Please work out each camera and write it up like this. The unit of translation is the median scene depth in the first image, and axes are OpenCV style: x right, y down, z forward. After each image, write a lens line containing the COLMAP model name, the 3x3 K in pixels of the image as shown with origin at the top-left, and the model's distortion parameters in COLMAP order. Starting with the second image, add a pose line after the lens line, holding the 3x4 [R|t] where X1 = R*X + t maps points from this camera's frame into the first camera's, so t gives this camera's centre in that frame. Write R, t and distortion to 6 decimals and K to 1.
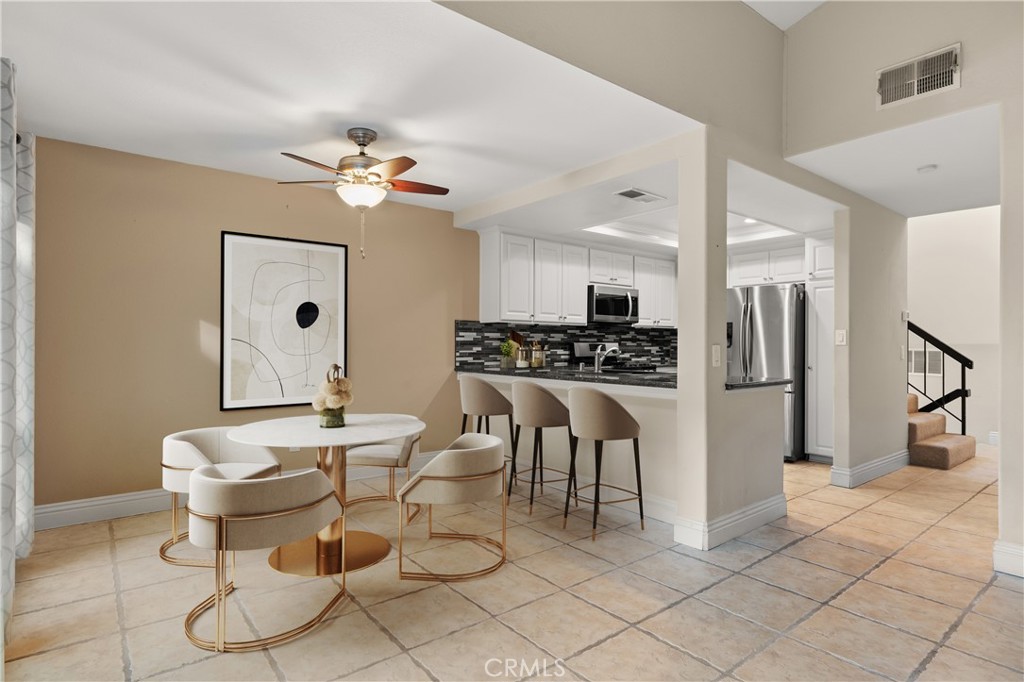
lens RADIAL K [[535.1, 0, 512.0], [0, 535.1, 341.0], [0, 0, 1]] dist [-0.002155, -0.000259]
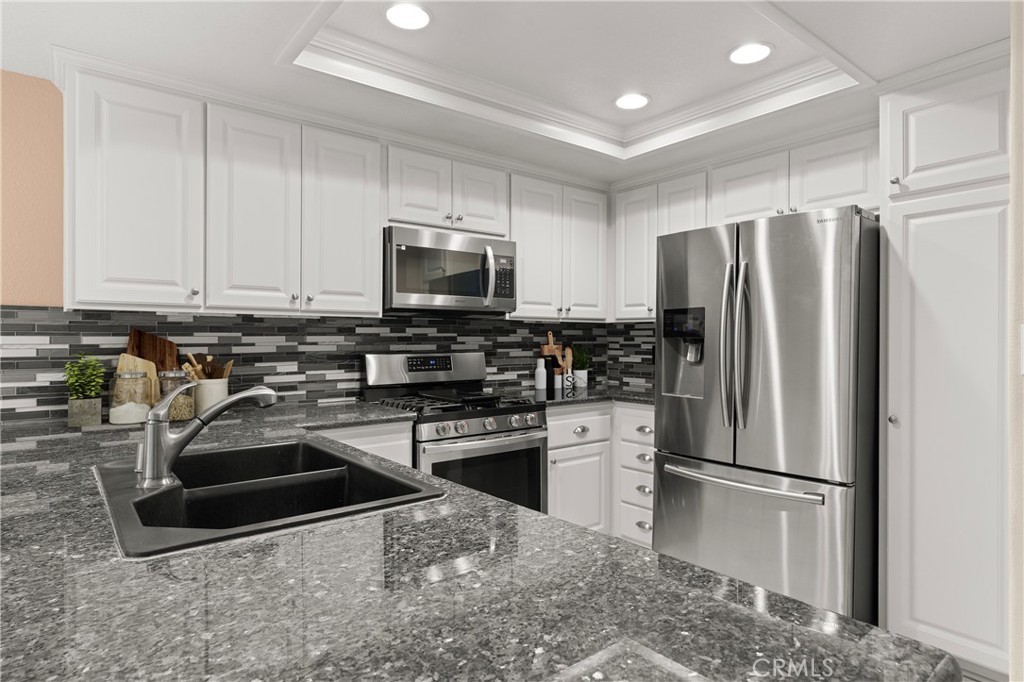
lens RADIAL K [[570.8, 0, 512.0], [0, 570.8, 341.0], [0, 0, 1]] dist [-0.001204, -0.000028]
pose [[0.999978, -0.005402, -0.003844, 0.258726], [0.005429, 0.999961, 0.006911, -0.012134], [0.003807, -0.006932, 0.999969, 0.538810]]
